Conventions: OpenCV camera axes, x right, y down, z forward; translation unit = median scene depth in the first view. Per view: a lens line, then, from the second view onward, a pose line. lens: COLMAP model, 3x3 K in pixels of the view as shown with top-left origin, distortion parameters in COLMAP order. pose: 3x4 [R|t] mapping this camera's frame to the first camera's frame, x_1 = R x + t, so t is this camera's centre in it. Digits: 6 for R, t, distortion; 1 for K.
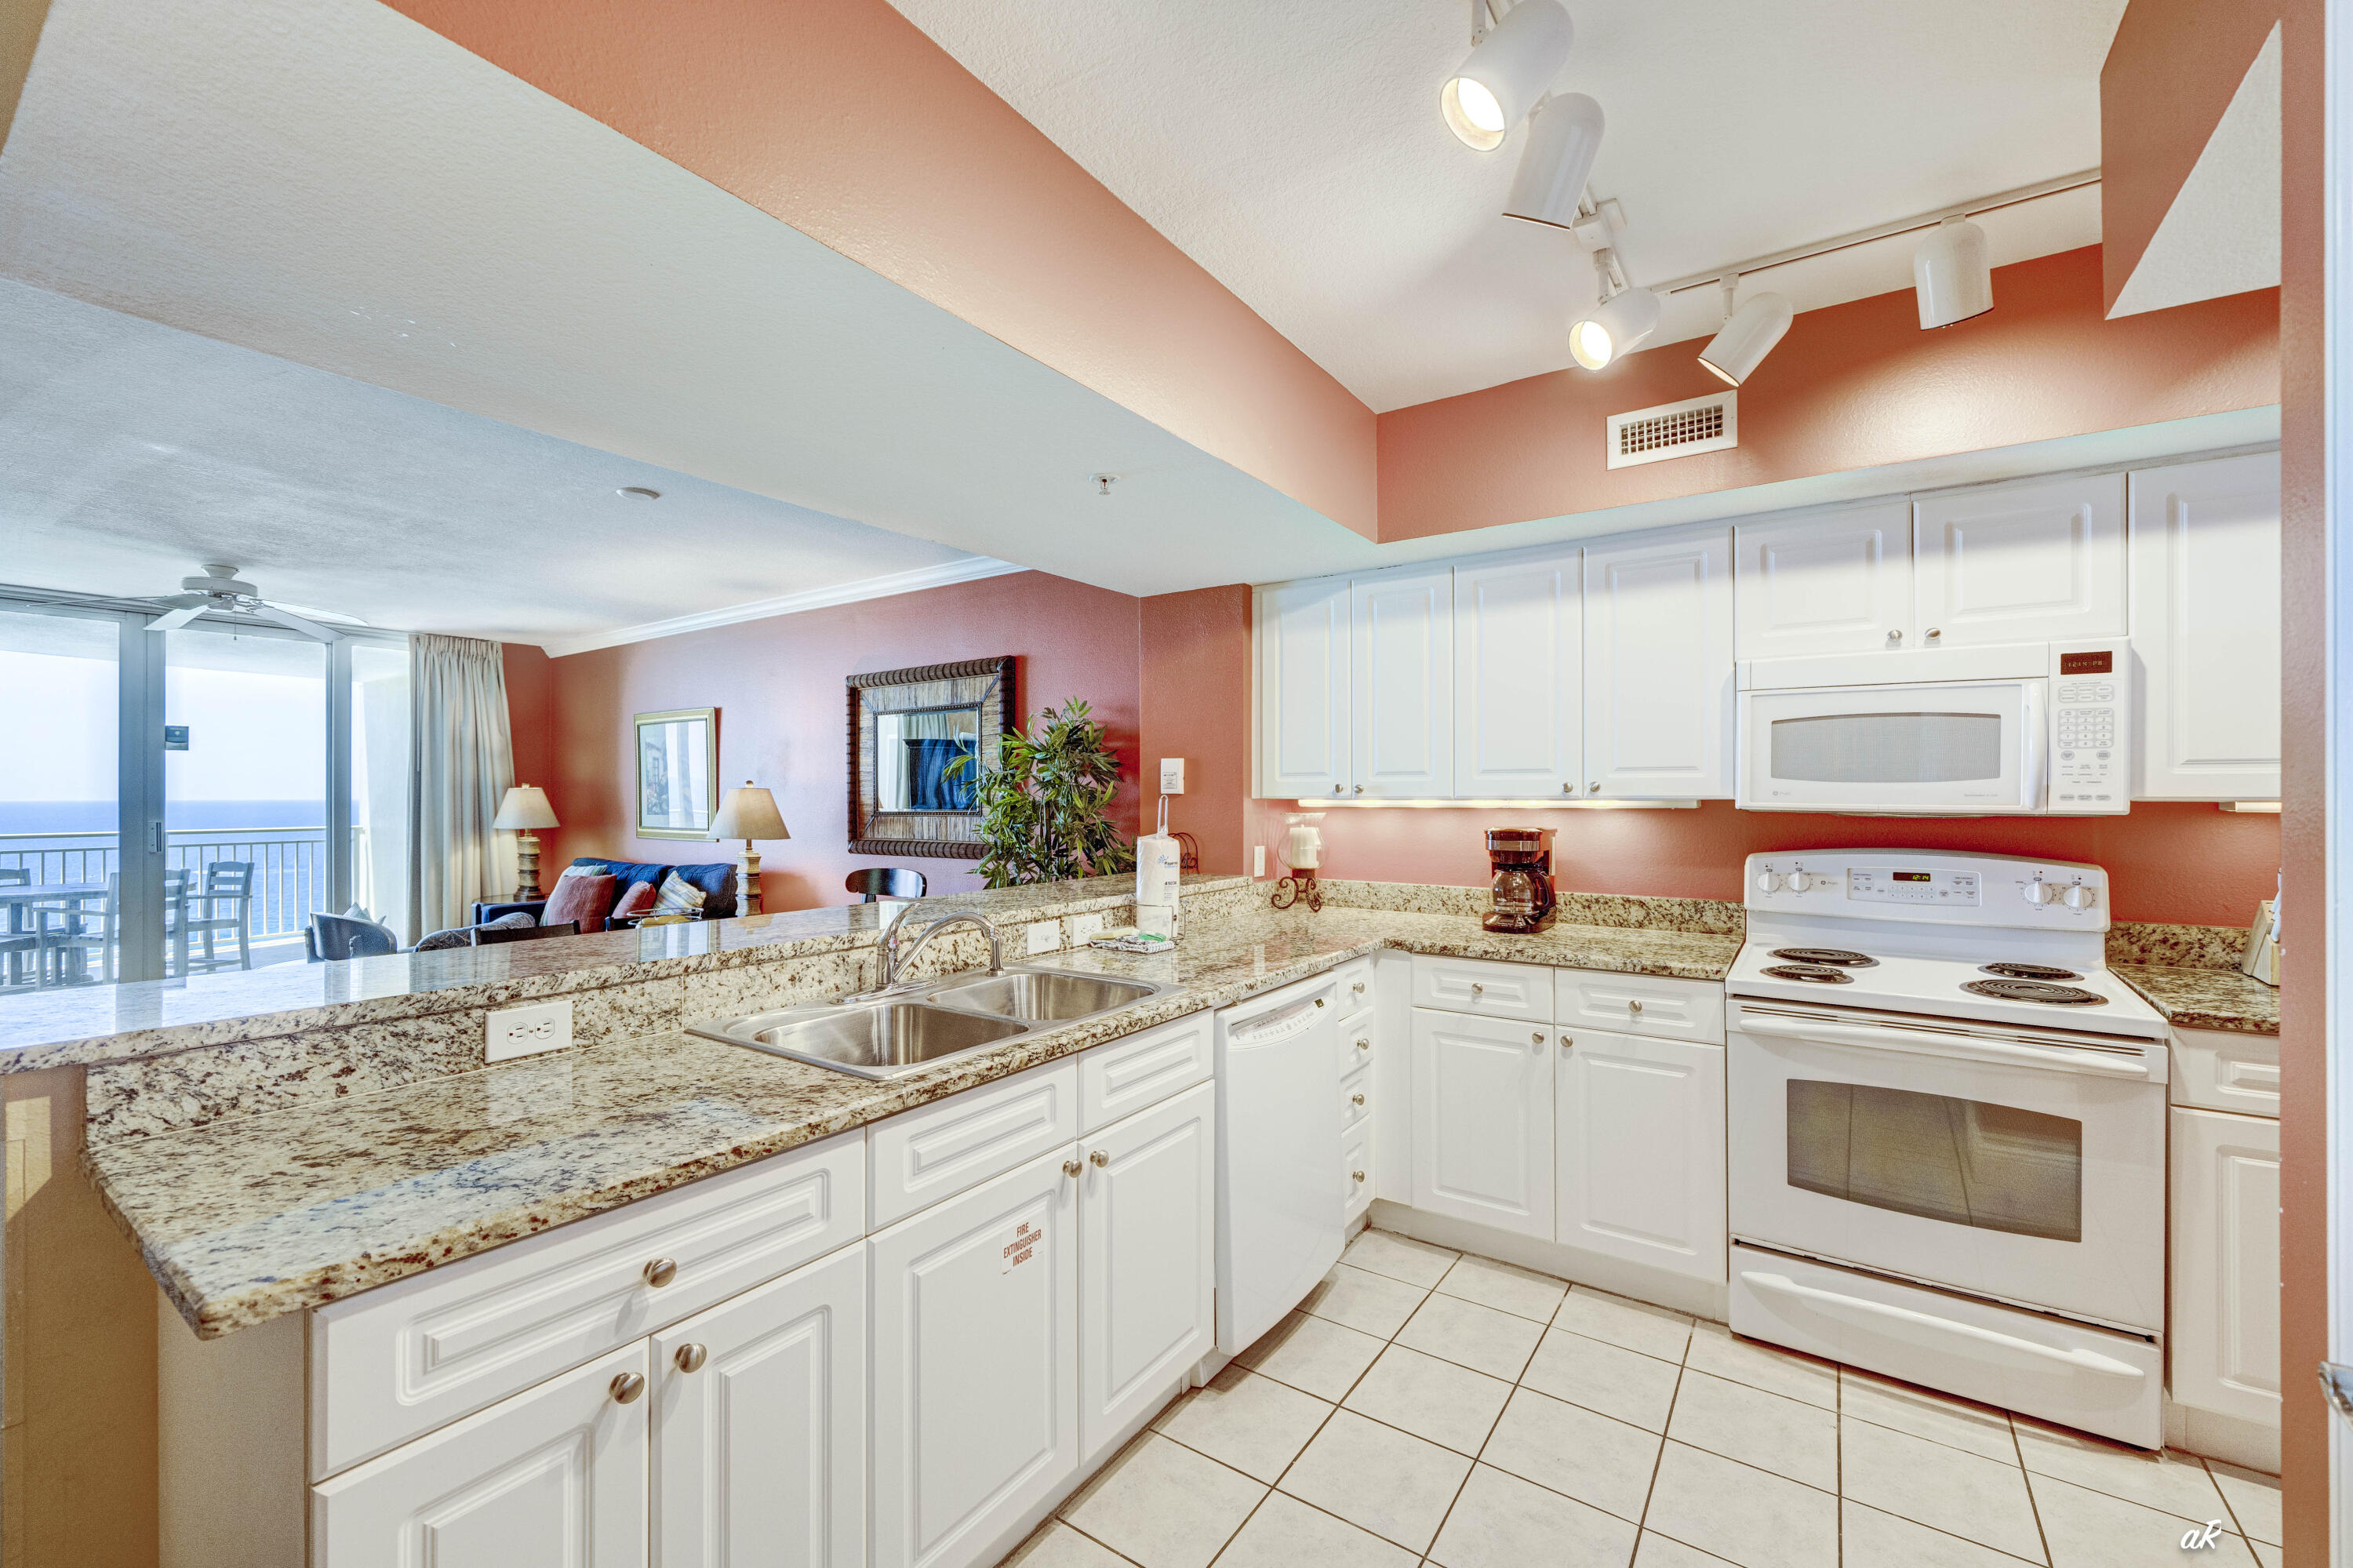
lens RADIAL K [[933.3, 0, 1155.6], [0, 933.3, 791.4], [0, 0, 1]] dist [-0.000957, -0.000051]
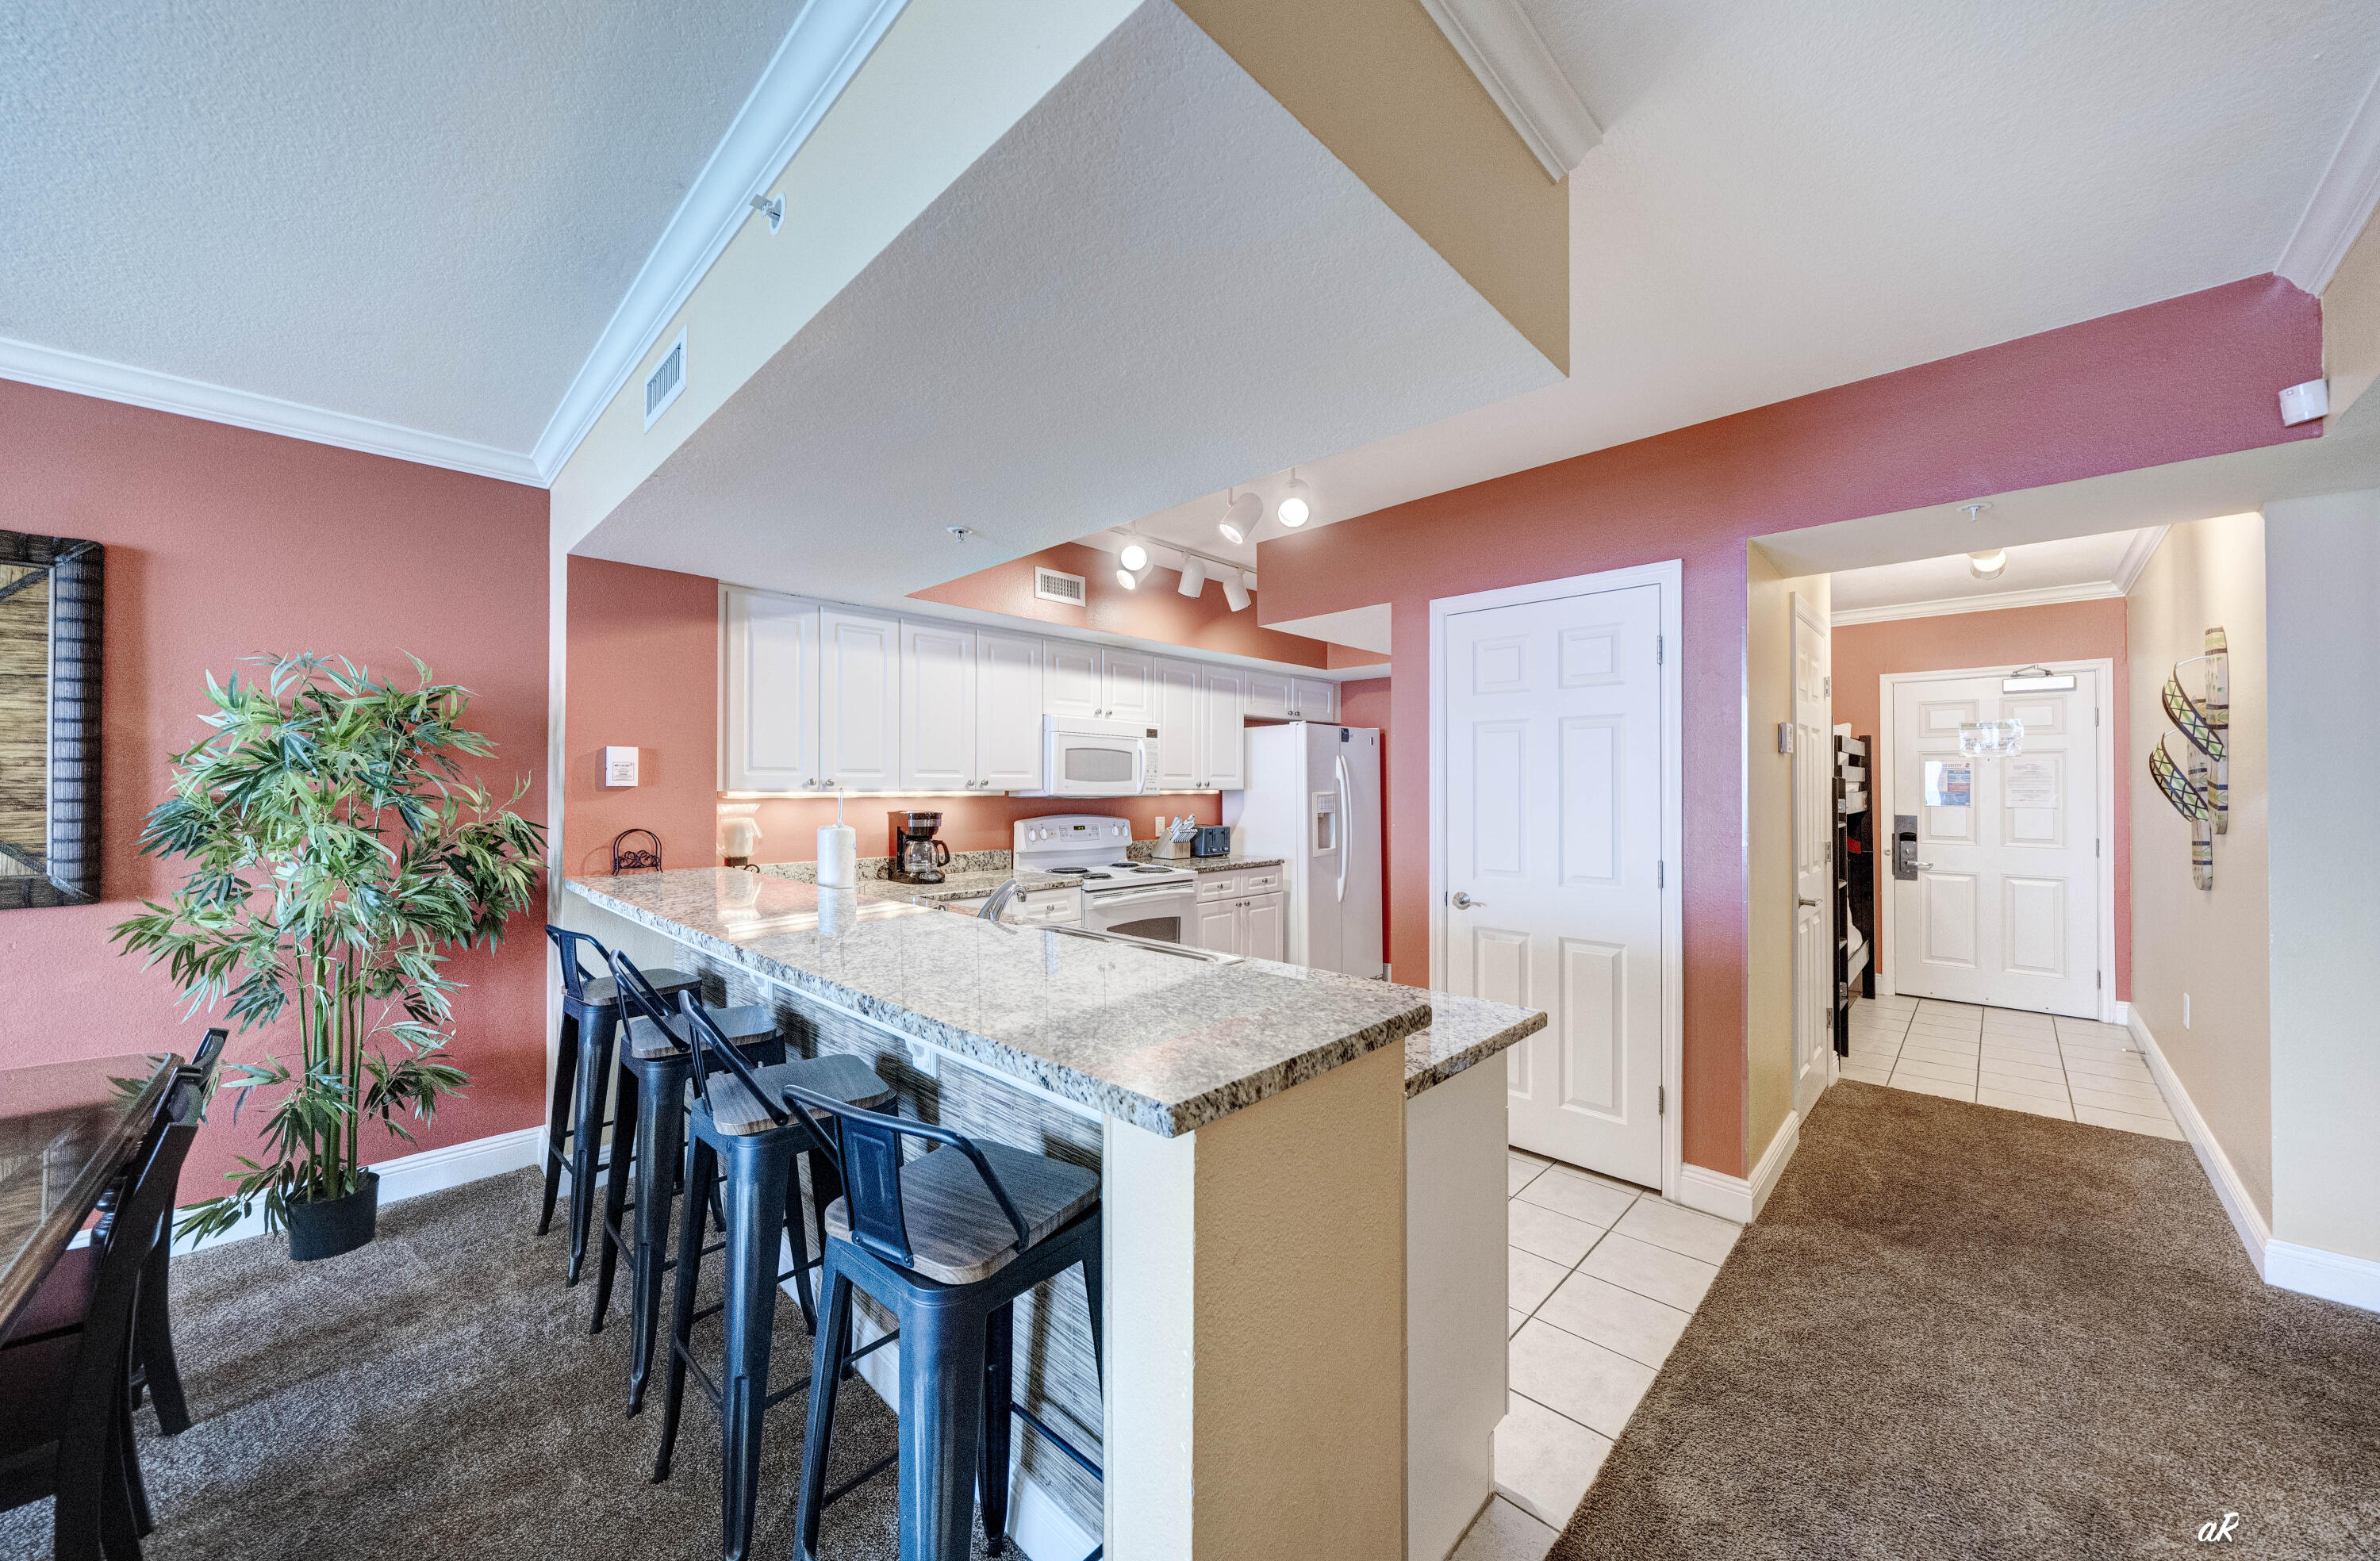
lens RADIAL K [[857.3, 0, 1178.9], [0, 857.3, 775.1], [0, 0, 1]] dist [-0.007208, -0.000130]
pose [[0.163757, 0.014755, 0.986390, -0.851160], [-0.003421, 0.999891, -0.014389, 0.002123], [-0.986495, -0.001018, 0.163790, 0.405527]]
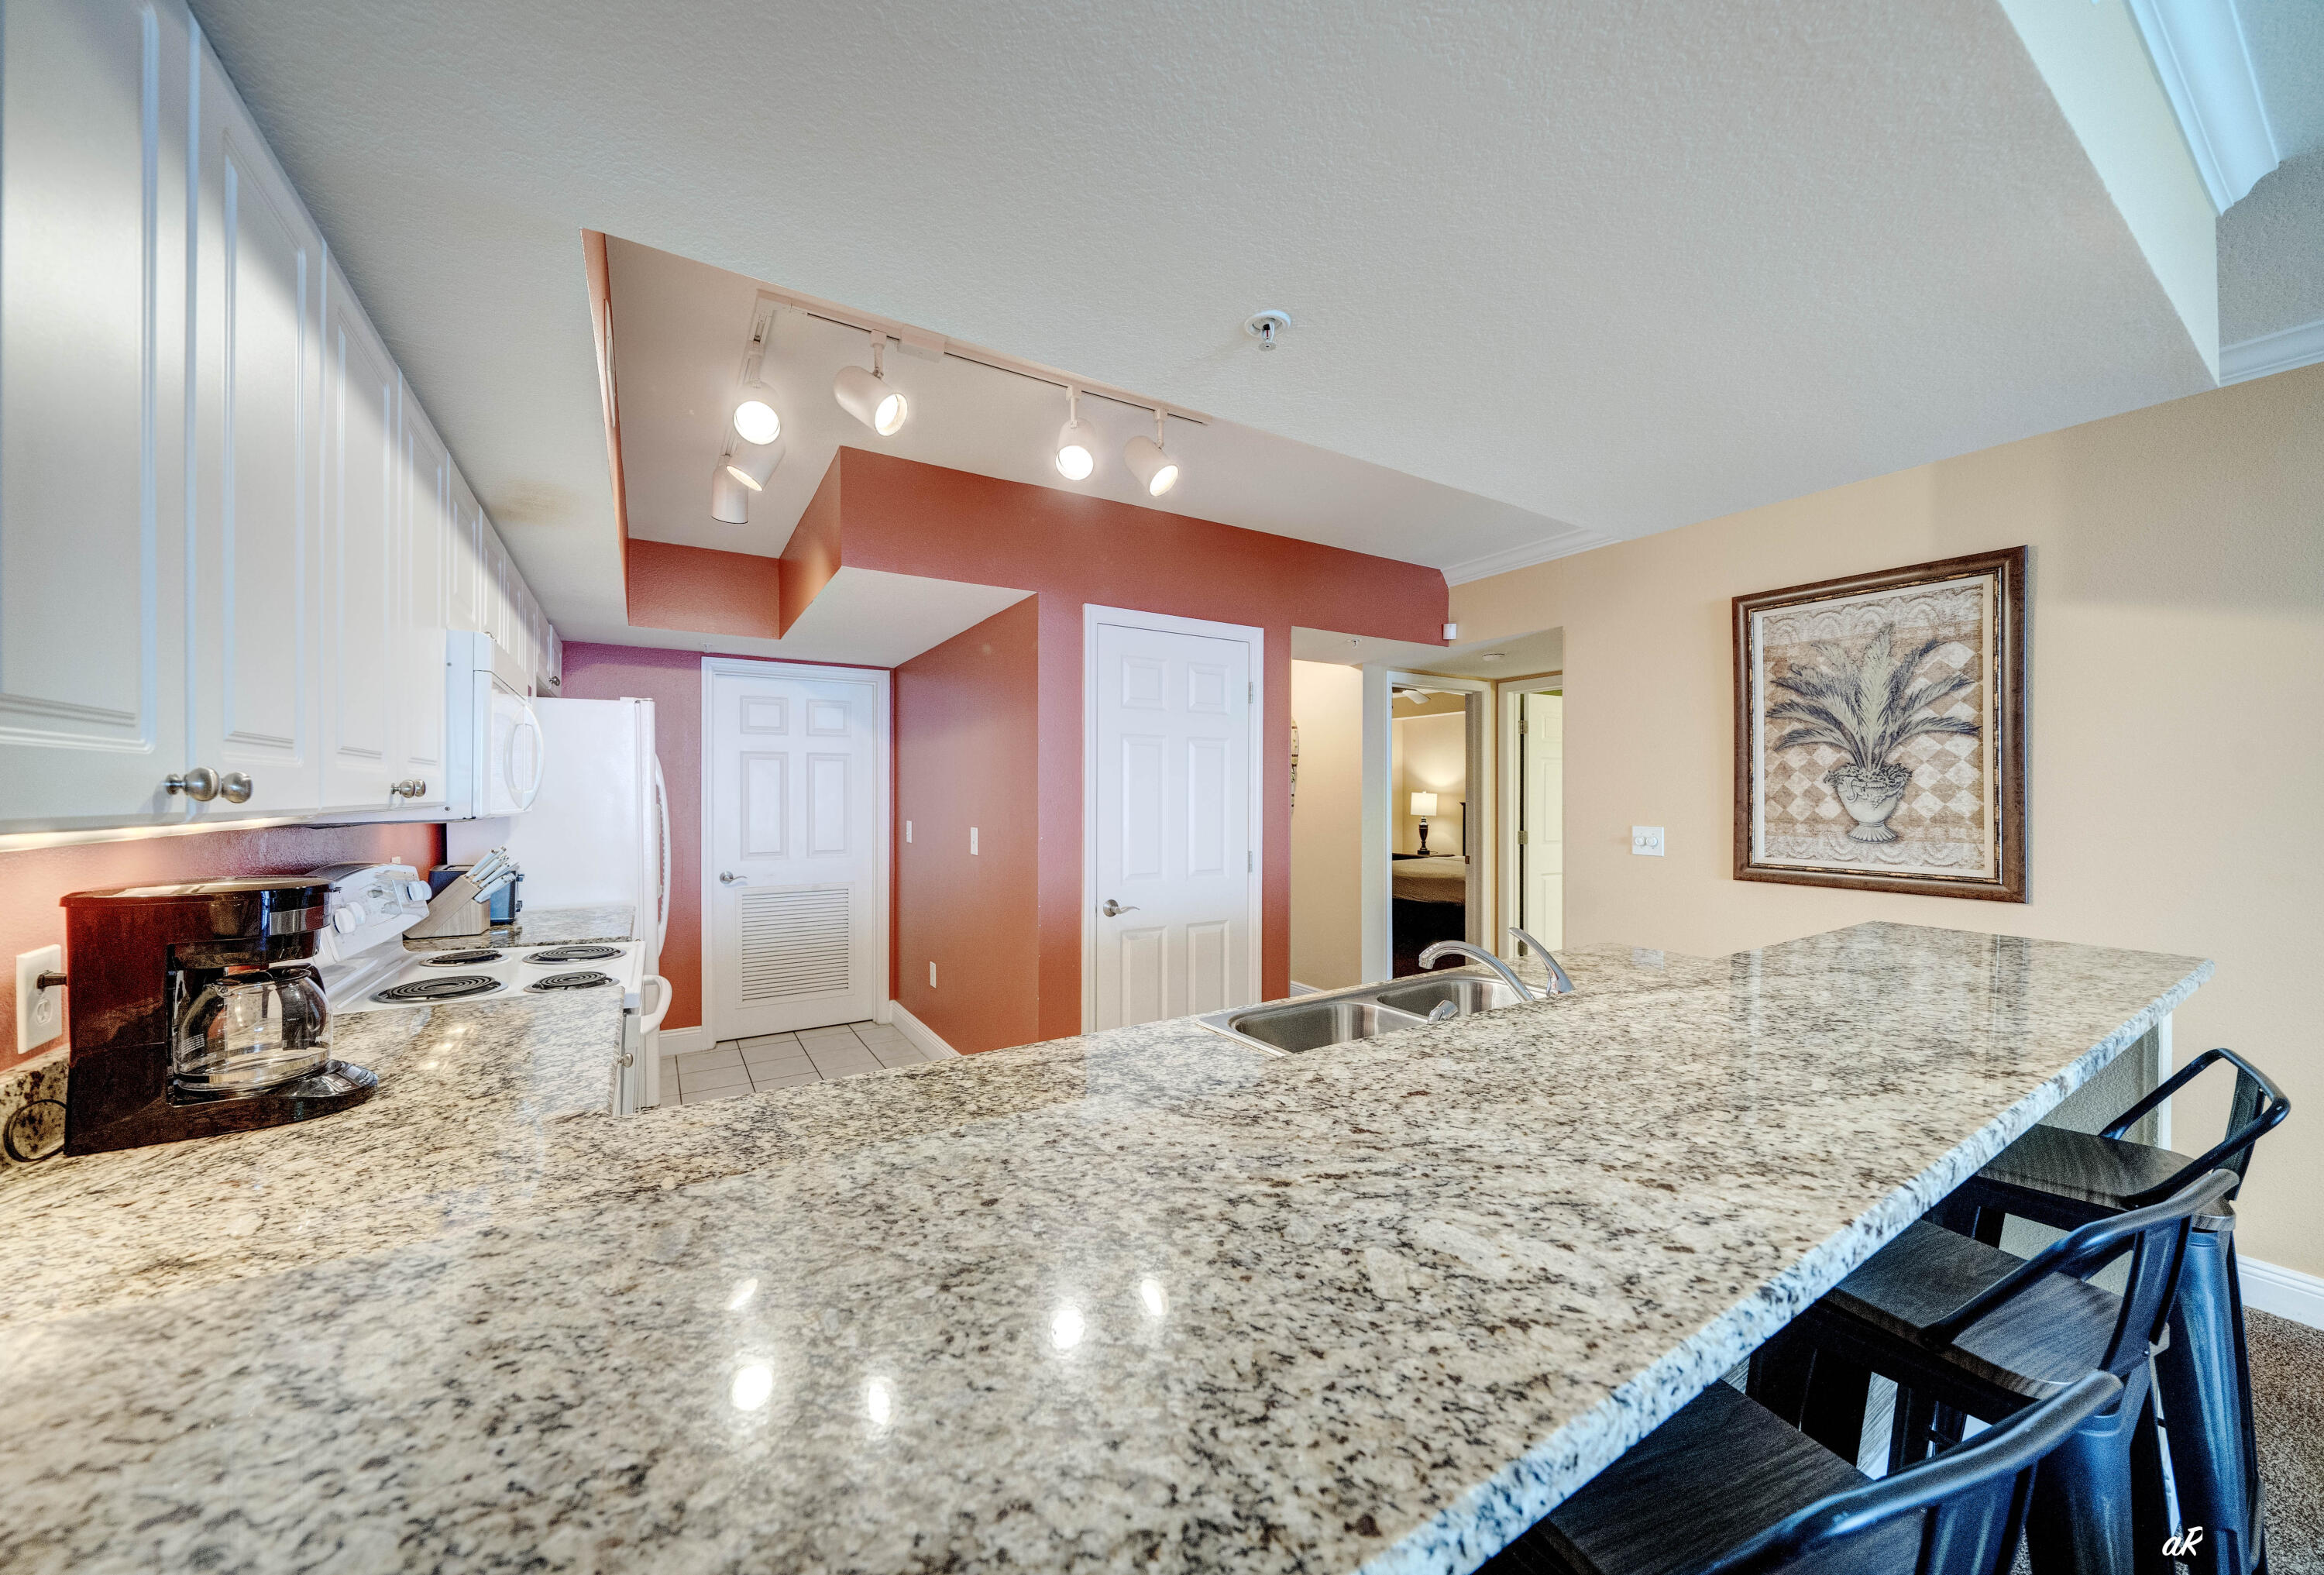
lens RADIAL K [[799.0, 0, 1136.4], [0, 799.0, 785.7], [0, 0, 1]] dist [-0.000691, -0.000031]
pose [[-0.916175, 0.004545, 0.400753, -0.148241], [0.000745, 0.999953, -0.009638, -0.004103], [-0.400778, -0.008532, -0.916135, 1.182474]]
